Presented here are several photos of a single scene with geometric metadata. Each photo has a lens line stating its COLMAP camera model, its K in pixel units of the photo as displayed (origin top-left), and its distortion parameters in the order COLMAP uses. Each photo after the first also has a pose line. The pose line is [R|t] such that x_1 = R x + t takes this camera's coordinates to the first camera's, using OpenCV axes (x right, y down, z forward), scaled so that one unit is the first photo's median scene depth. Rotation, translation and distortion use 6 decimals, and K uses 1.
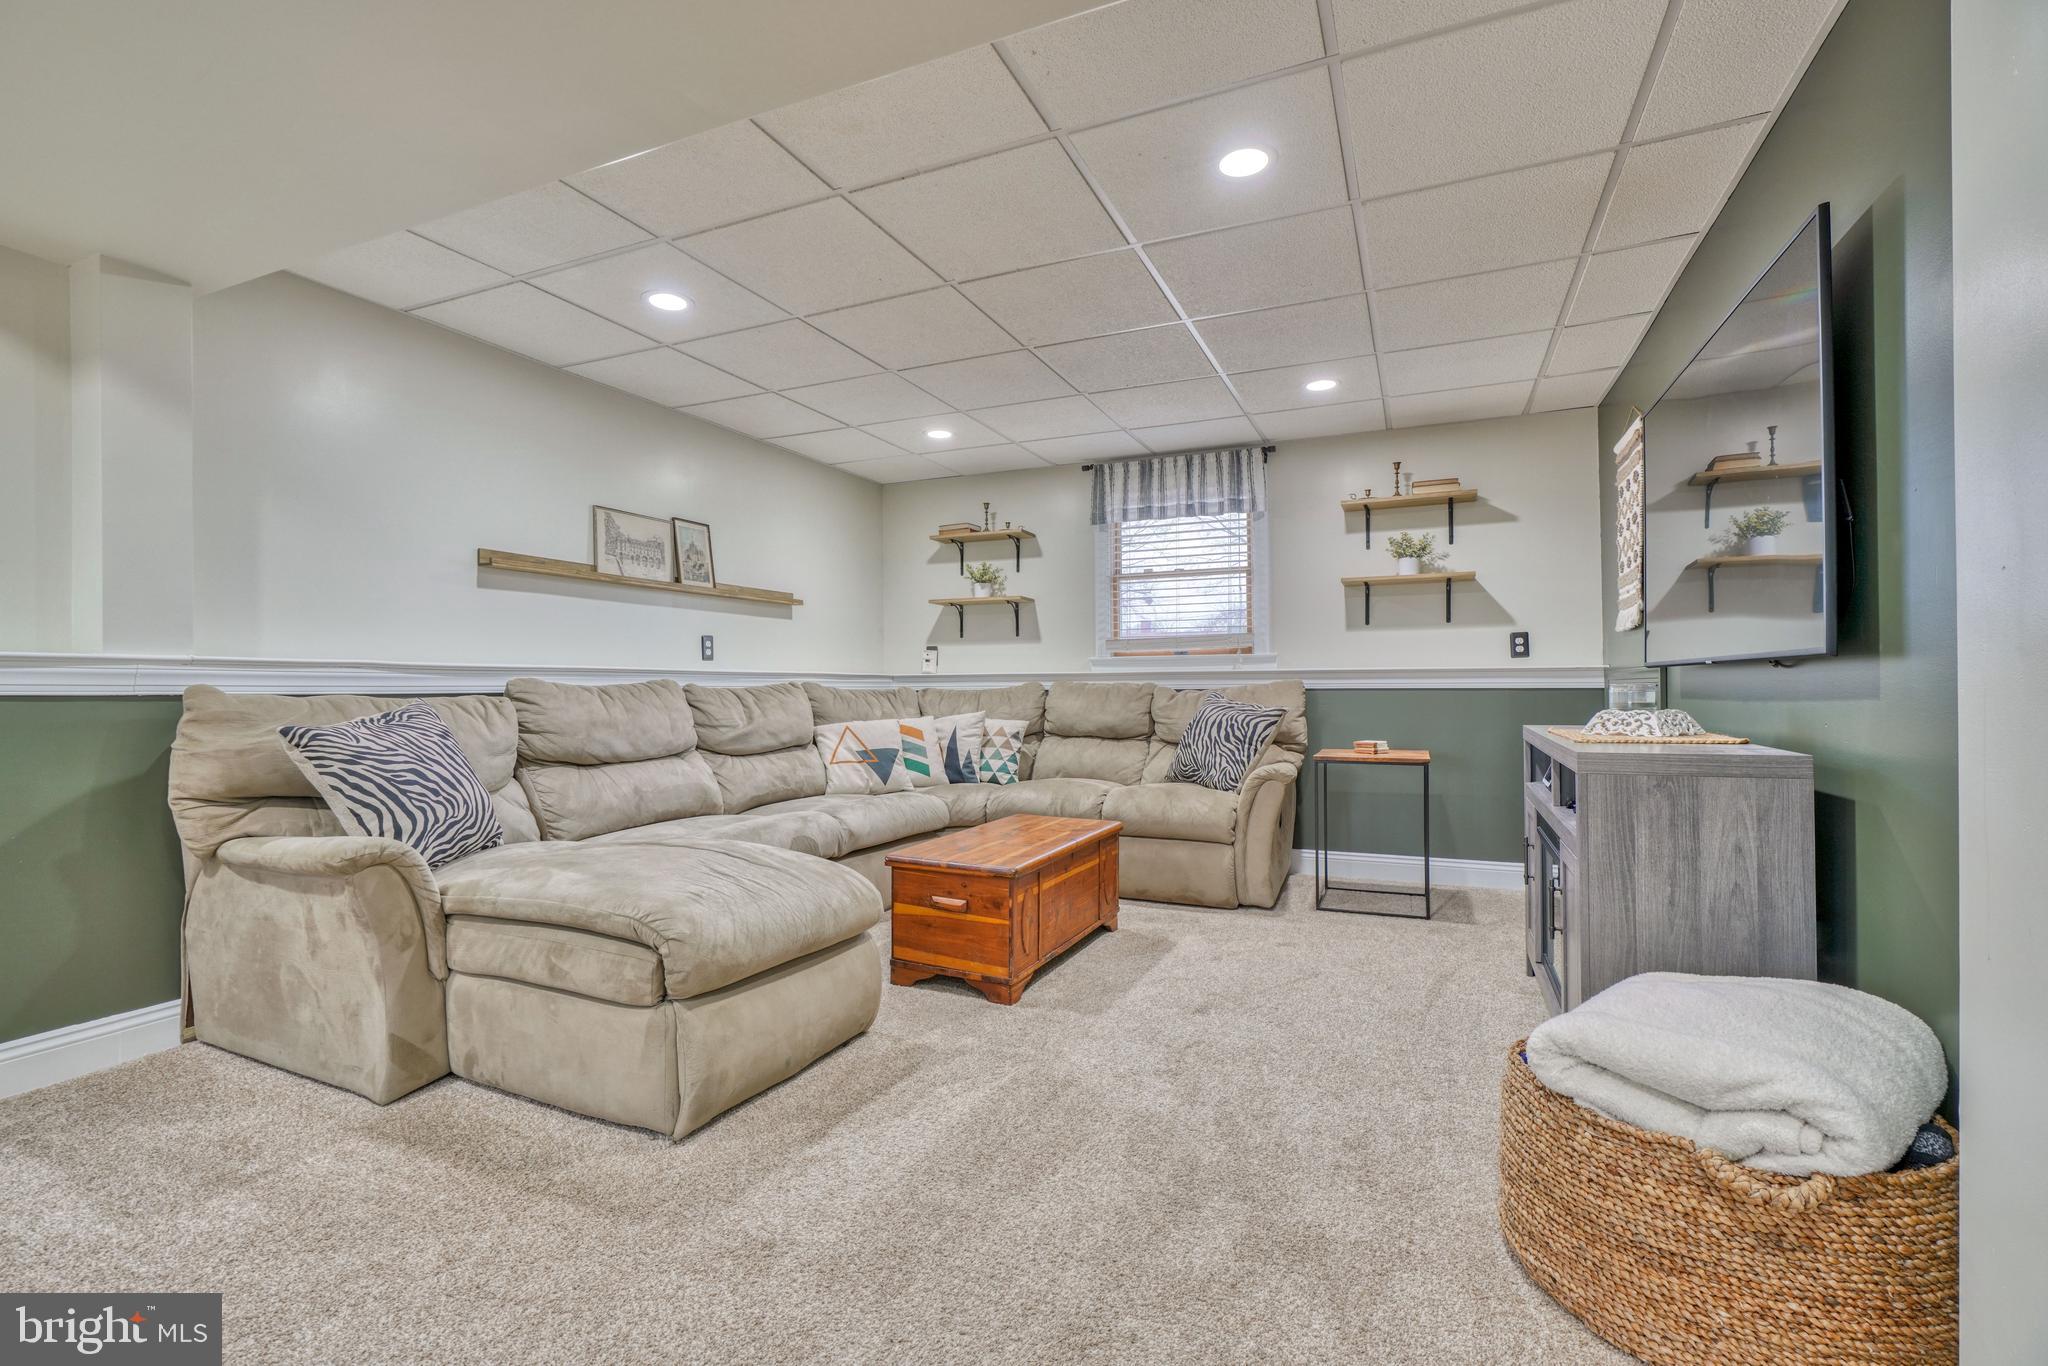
lens RADIAL K [[917.6, 0, 1000.4], [0, 917.6, 682.7], [0, 0, 1]] dist [-0.014756, 0.007144]
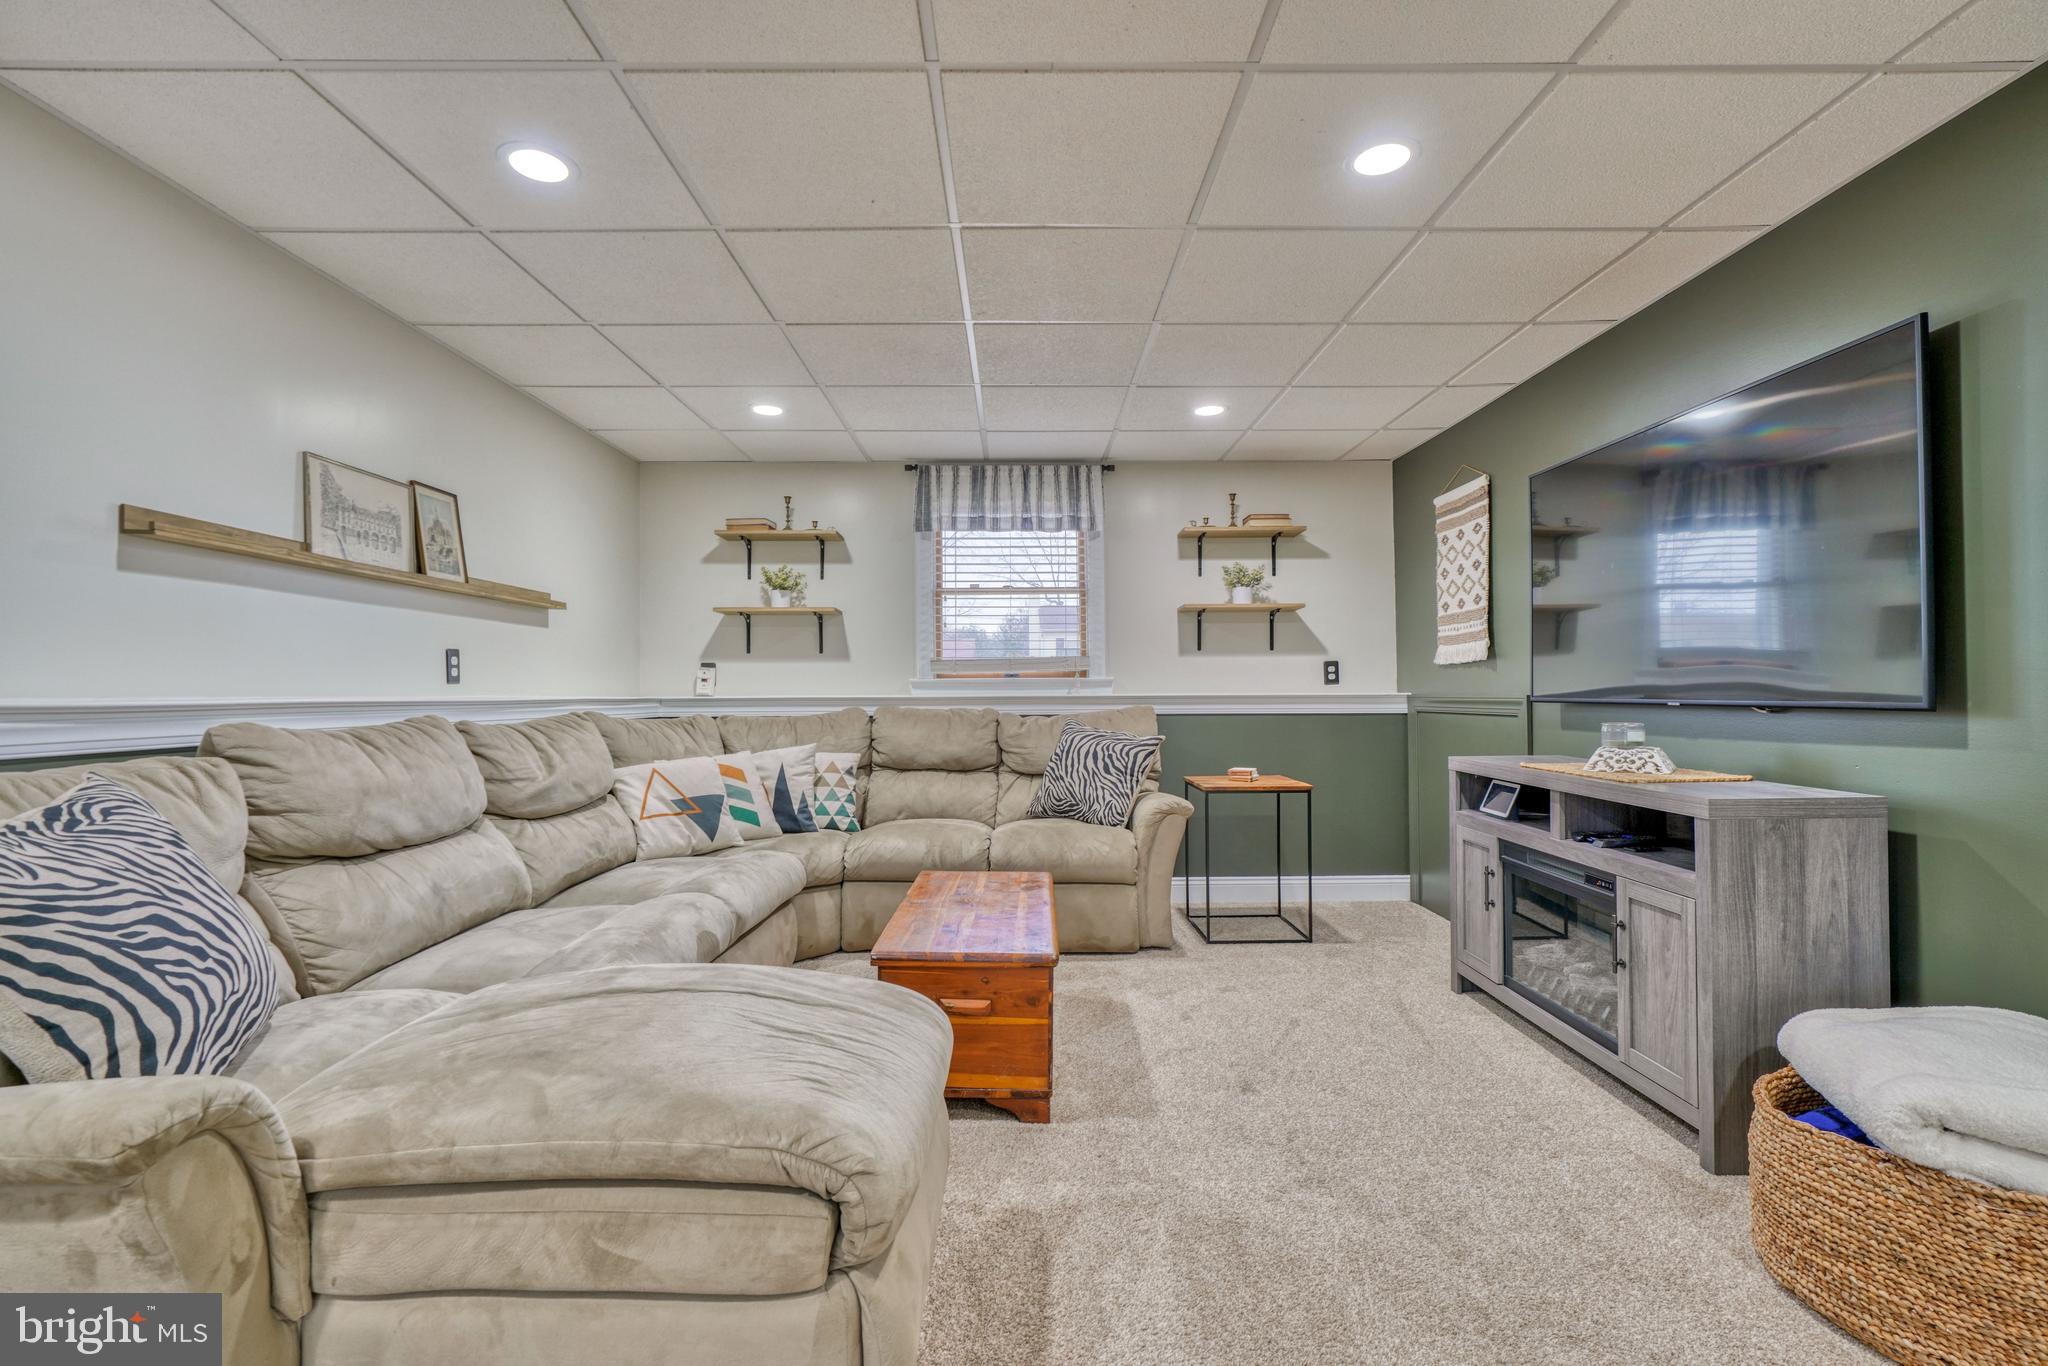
lens RADIAL K [[922.1, 0, 1009.0], [0, 922.1, 681.4], [0, 0, 1]] dist [-0.014706, 0.006326]
pose [[0.906787, 0.004592, 0.421563, -0.248288], [-0.001176, 0.999964, -0.008363, -0.022684], [-0.421587, 0.007088, 0.906760, 0.182141]]
